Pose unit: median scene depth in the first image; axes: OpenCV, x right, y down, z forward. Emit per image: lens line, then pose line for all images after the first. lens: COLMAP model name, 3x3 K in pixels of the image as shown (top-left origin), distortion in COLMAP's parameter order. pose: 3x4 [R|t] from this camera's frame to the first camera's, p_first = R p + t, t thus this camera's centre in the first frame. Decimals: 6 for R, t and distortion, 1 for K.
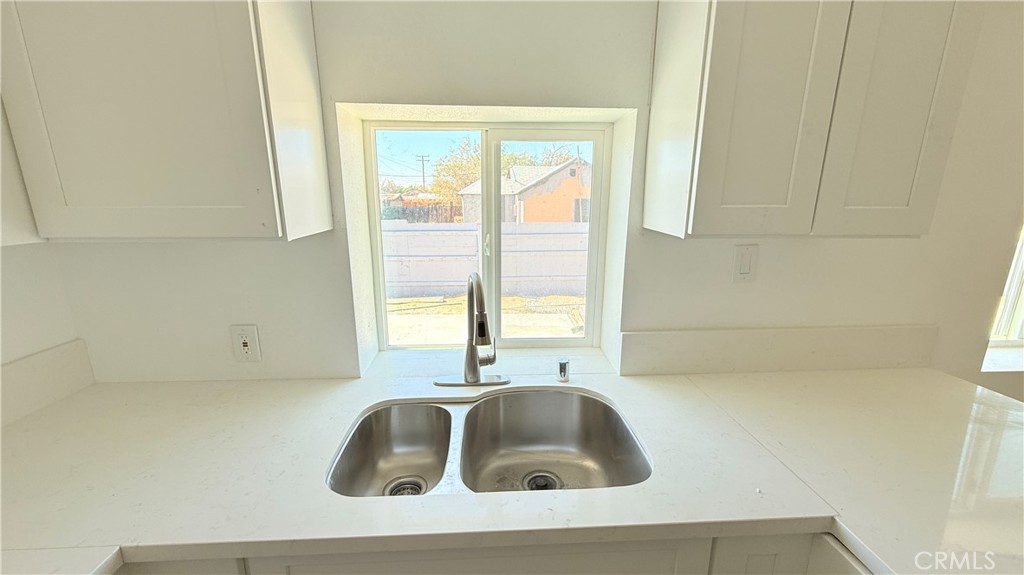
lens RADIAL K [[408.5, 0, 513.0], [0, 408.5, 290.8], [0, 0, 1]] dist [0.000042, 0.000124]
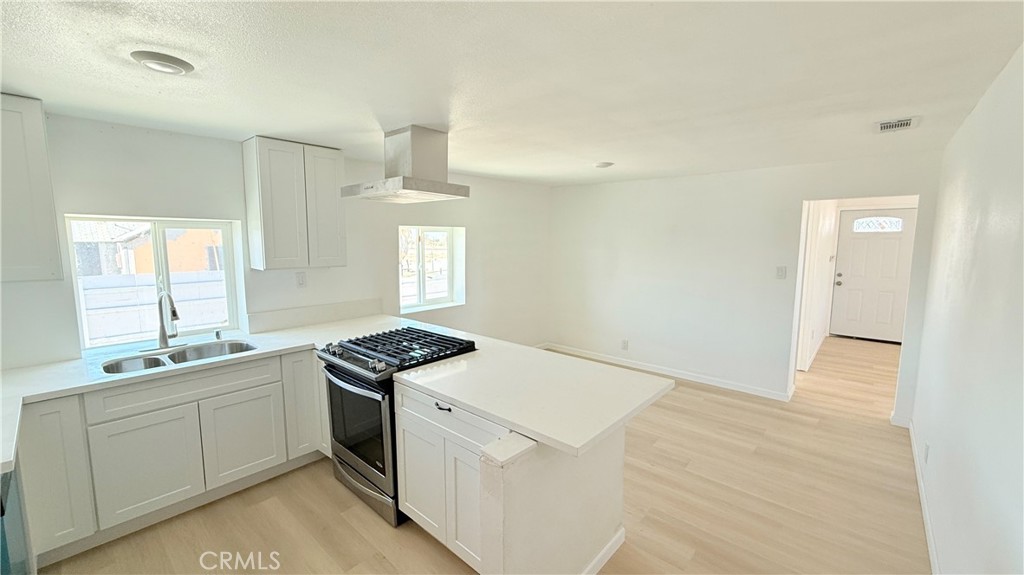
lens RADIAL K [[408.5, 0, 516.9], [0, 408.5, 286.2], [0, 0, 1]] dist [0.000042, 0.000124]
pose [[0.698569, -0.079554, 0.711107, -0.286912], [0.161080, 0.985775, -0.047958, 0.295790], [-0.697176, 0.148047, 0.701446, -1.643262]]
